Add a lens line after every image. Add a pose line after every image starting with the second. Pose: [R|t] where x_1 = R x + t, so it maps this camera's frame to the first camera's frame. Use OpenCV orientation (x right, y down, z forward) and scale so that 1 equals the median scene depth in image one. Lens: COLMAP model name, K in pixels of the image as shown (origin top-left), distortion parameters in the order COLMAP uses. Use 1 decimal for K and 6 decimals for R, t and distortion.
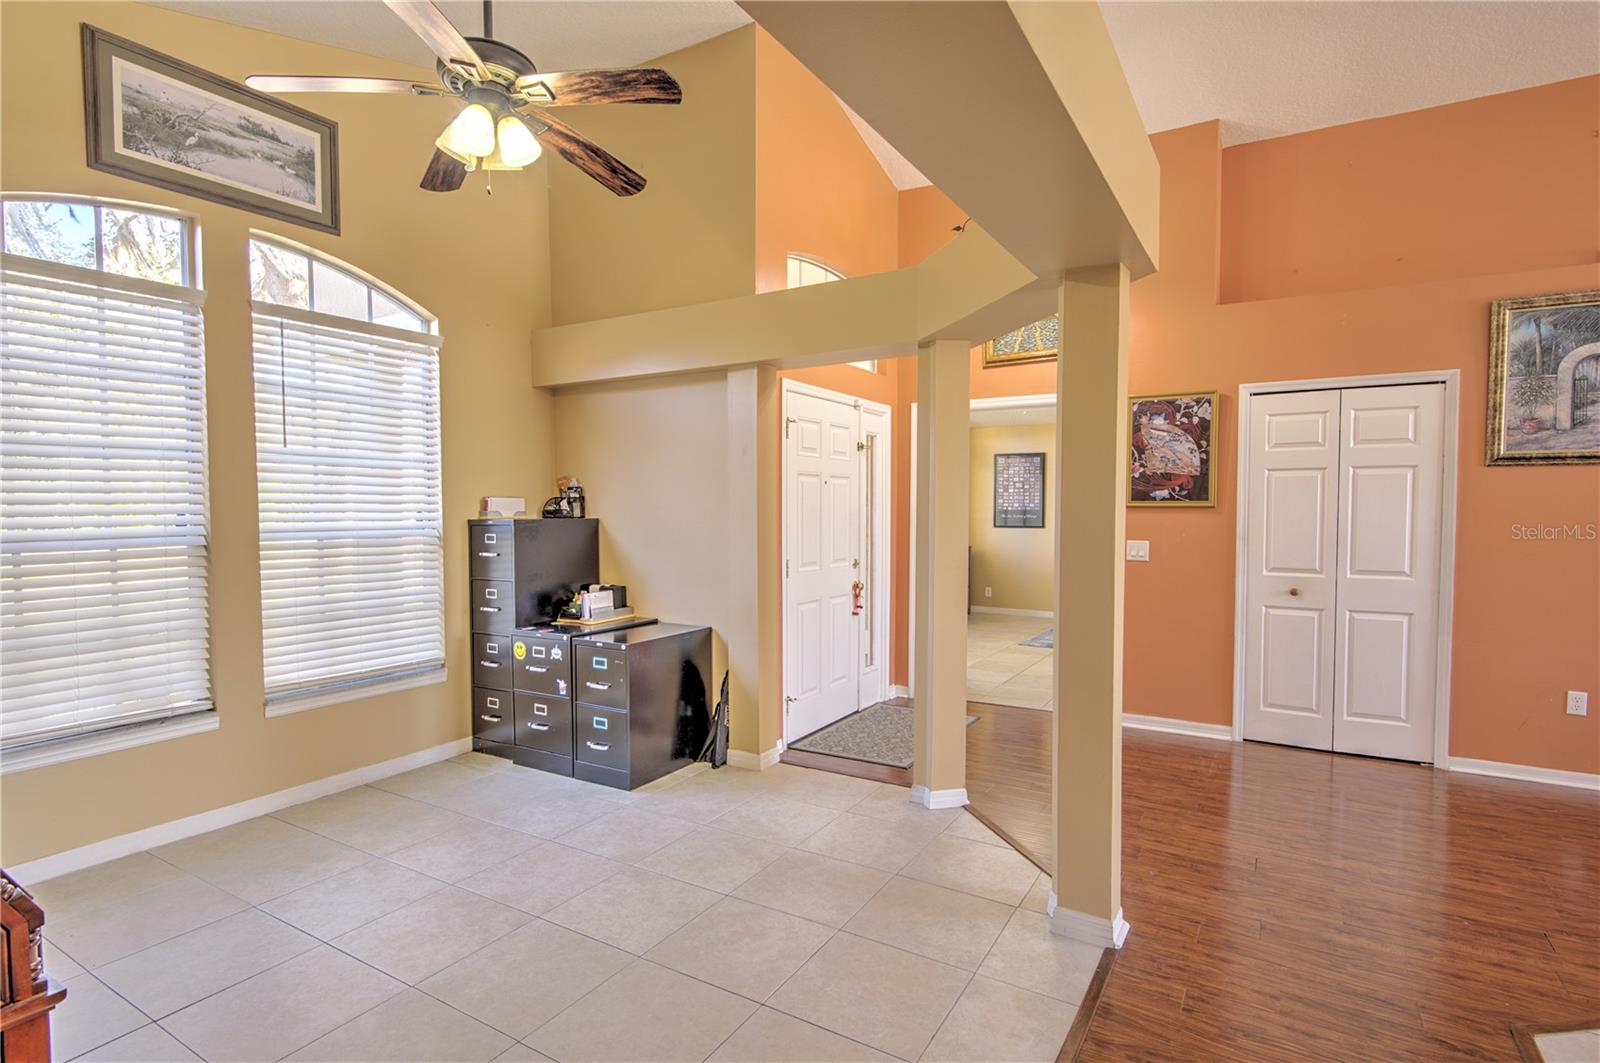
lens RADIAL K [[803.7, 0, 800.0], [0, 803.7, 531.5], [0, 0, 1]] dist [0.005379, 0.000298]
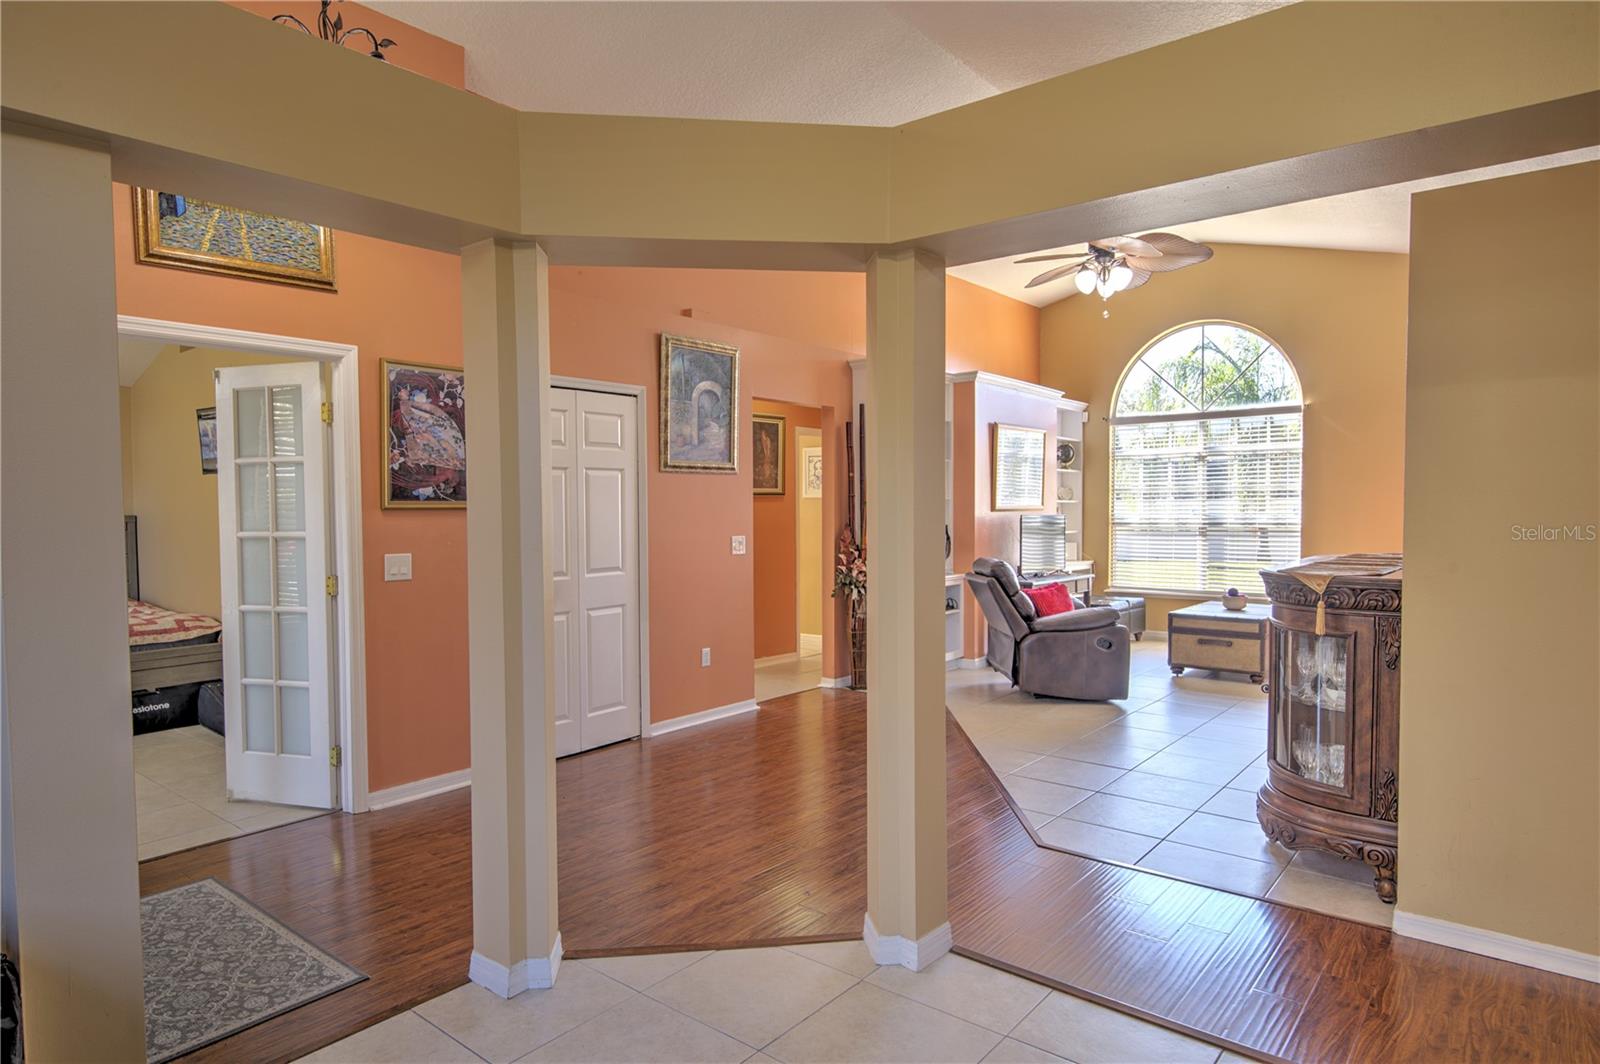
lens RADIAL K [[911.5, 0, 790.9], [0, 911.5, 538.1], [0, 0, 1]] dist [0.002341, -0.001343]
pose [[0.146562, -0.037407, 0.988494, -0.448487], [0.040478, 0.998675, 0.031791, -0.018998], [-0.988373, 0.035353, 0.147882, 0.620552]]
